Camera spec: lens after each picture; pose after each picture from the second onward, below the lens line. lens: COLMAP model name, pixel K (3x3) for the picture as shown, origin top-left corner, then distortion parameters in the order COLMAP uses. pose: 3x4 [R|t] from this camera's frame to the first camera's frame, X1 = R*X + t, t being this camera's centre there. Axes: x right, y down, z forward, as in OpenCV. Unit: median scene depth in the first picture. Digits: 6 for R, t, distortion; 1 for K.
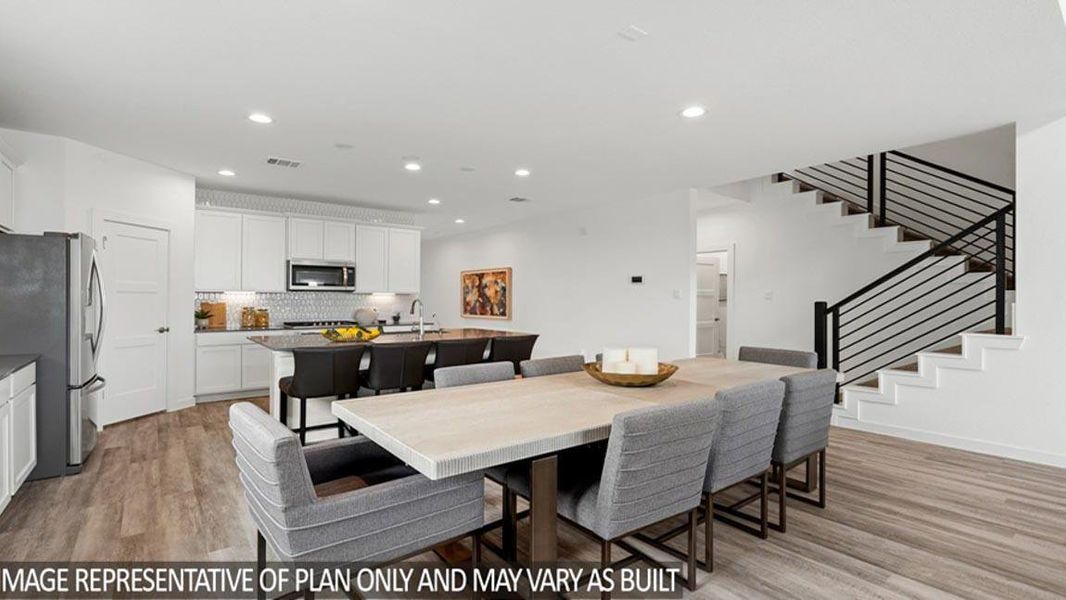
lens RADIAL K [[485.4, 0, 527.9], [0, 485.4, 297.5], [0, 0, 1]] dist [-0.000975, 0.001640]
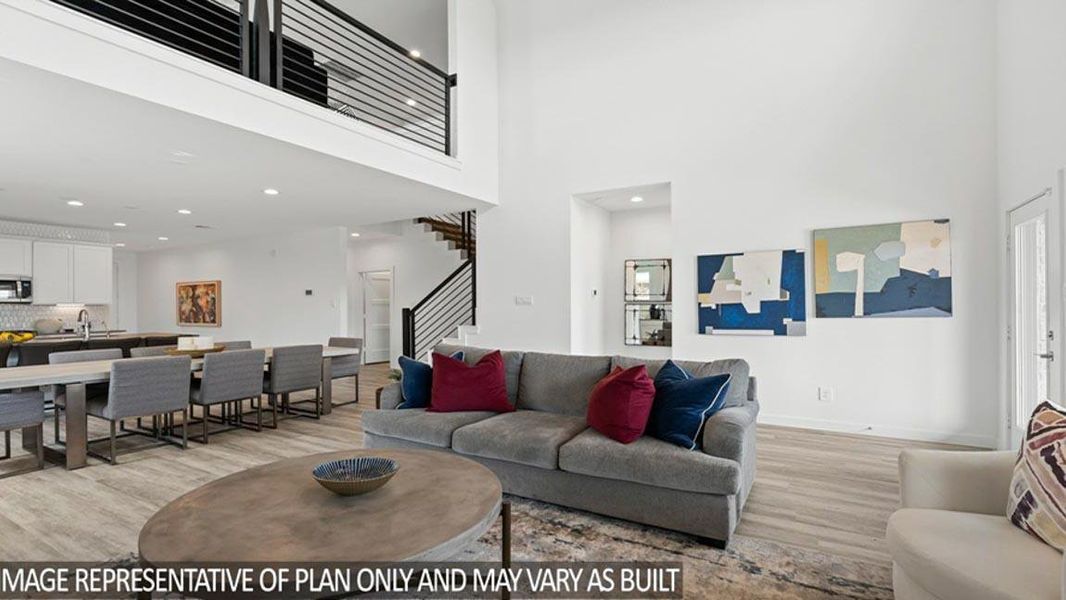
lens RADIAL K [[485.4, 0, 516.7], [0, 485.4, 303.3], [0, 0, 1]] dist [-0.000975, 0.001640]
pose [[0.933482, -0.006800, 0.358561, 0.266905], [0.007611, 0.999971, -0.000848, -0.002645], [-0.358545, 0.003521, 0.933506, -0.404963]]
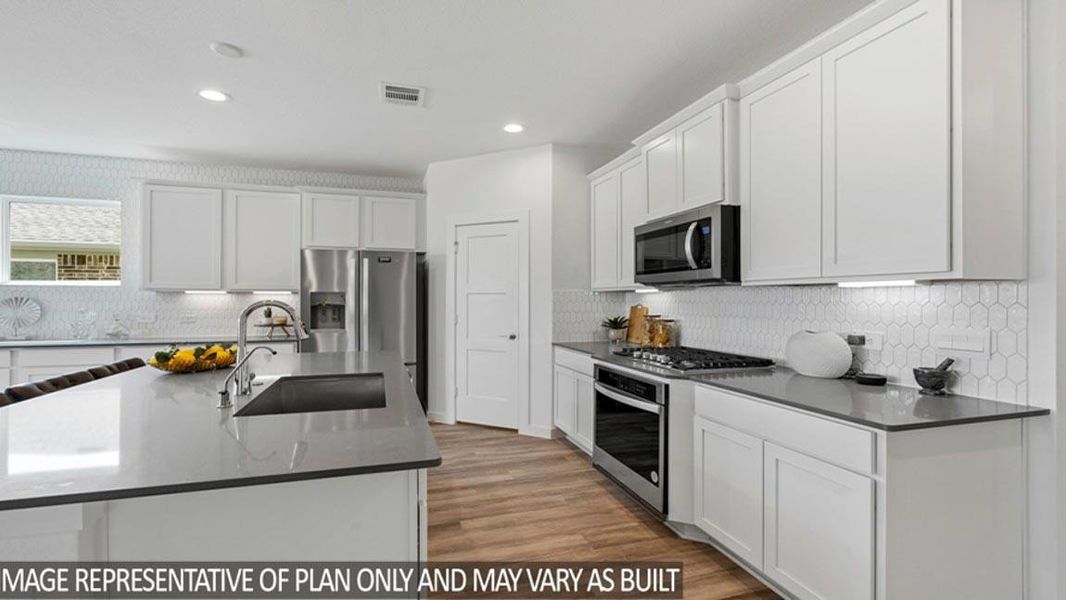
lens RADIAL K [[485.4, 0, 535.5], [0, 485.4, 298.9], [0, 0, 1]] dist [-0.000975, 0.001640]
pose [[-0.325885, -0.004808, -0.945397, 0.042947], [0.000257, 0.999987, -0.005174, 0.002987], [0.945409, -0.001929, -0.325880, 0.987412]]
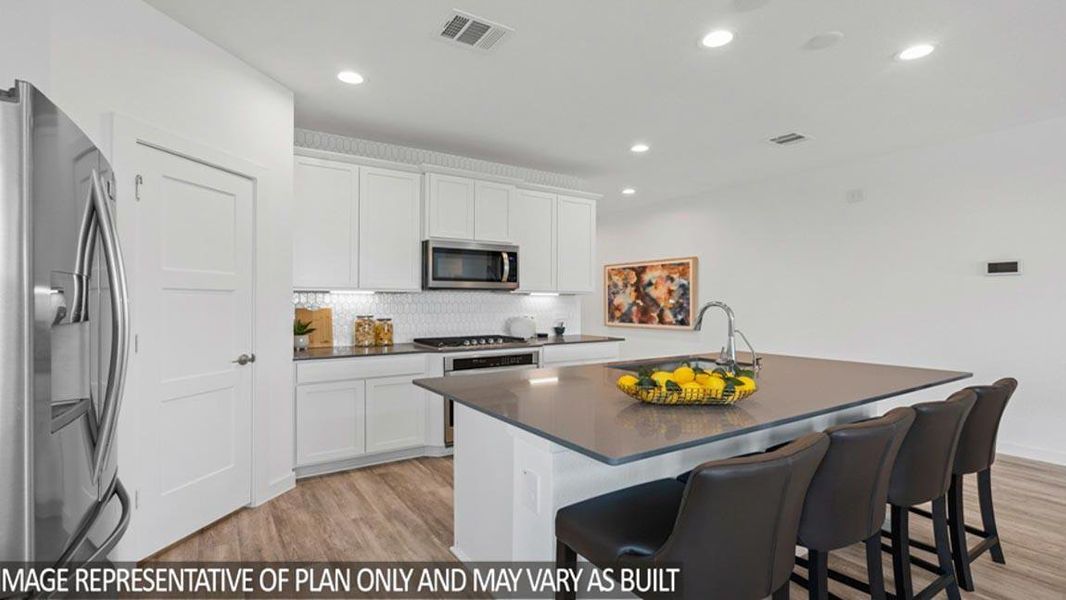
lens RADIAL K [[485.4, 0, 530.8], [0, 485.4, 301.1], [0, 0, 1]] dist [-0.000975, 0.001640]
pose [[0.997277, -0.003135, -0.073683, -0.290640], [0.003285, 0.999993, 0.001905, 0.000709], [0.073677, -0.002142, 0.997280, 0.356007]]
